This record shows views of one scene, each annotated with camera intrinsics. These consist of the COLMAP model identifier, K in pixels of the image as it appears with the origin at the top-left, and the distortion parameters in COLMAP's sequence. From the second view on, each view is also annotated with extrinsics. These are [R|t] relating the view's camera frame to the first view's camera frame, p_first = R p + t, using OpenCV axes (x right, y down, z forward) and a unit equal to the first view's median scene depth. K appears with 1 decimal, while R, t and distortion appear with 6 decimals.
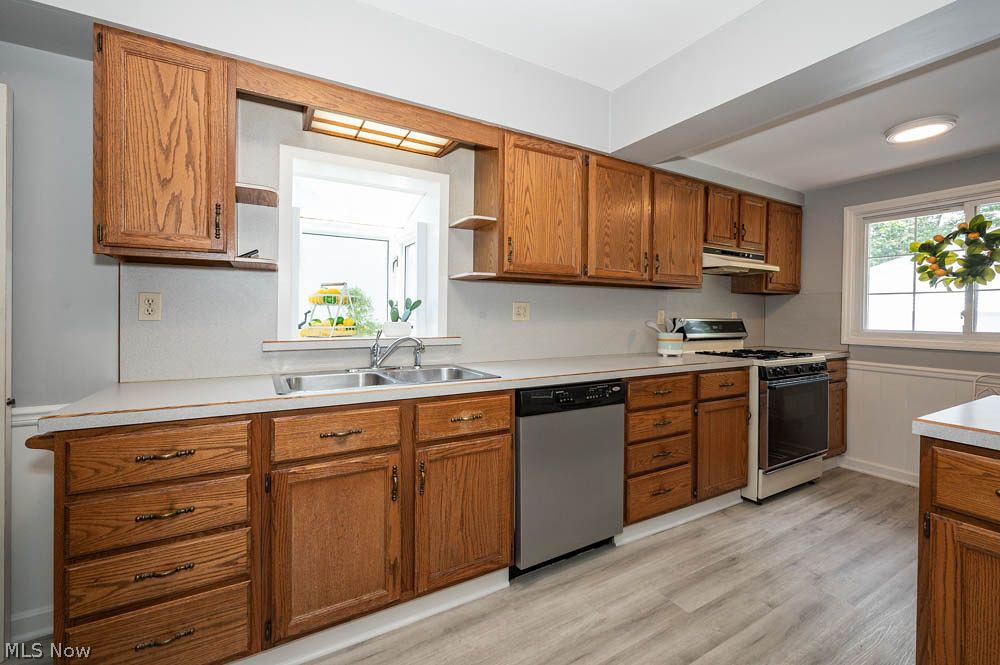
lens RADIAL K [[401.0, 0, 500.2], [0, 401.0, 310.8], [0, 0, 1]] dist [-0.001815, -0.000008]
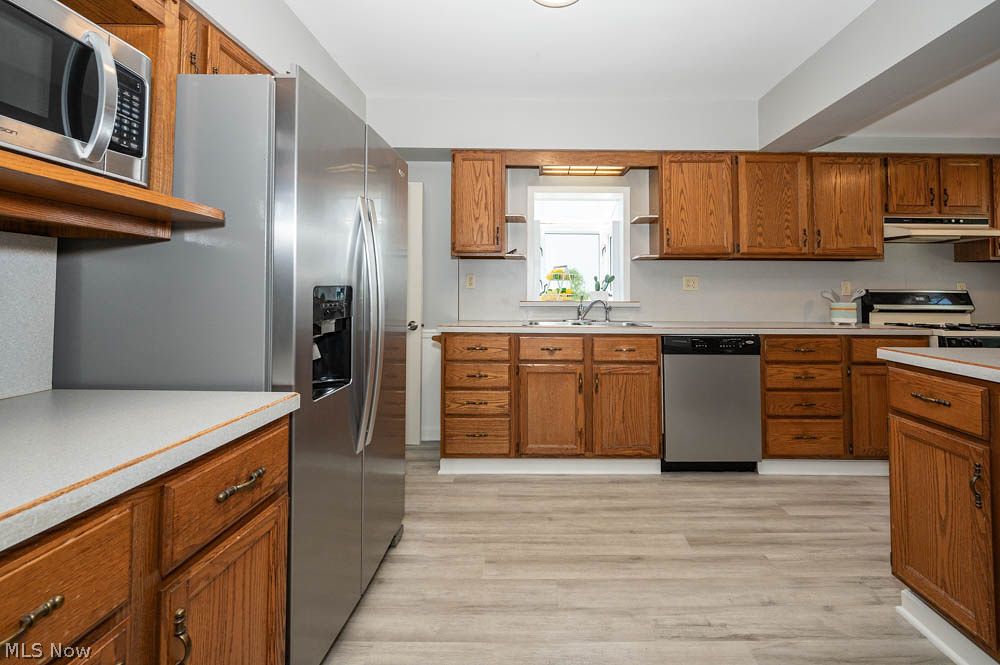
lens RADIAL K [[417.0, 0, 500.0], [0, 417.0, 332.5], [0, 0, 1]] dist [-0.000154, -0.000161]
pose [[0.805390, 0.059816, -0.589719, 0.427940], [-0.004327, 0.995462, 0.095062, 0.041117], [0.592729, -0.074010, 0.801994, -0.530193]]
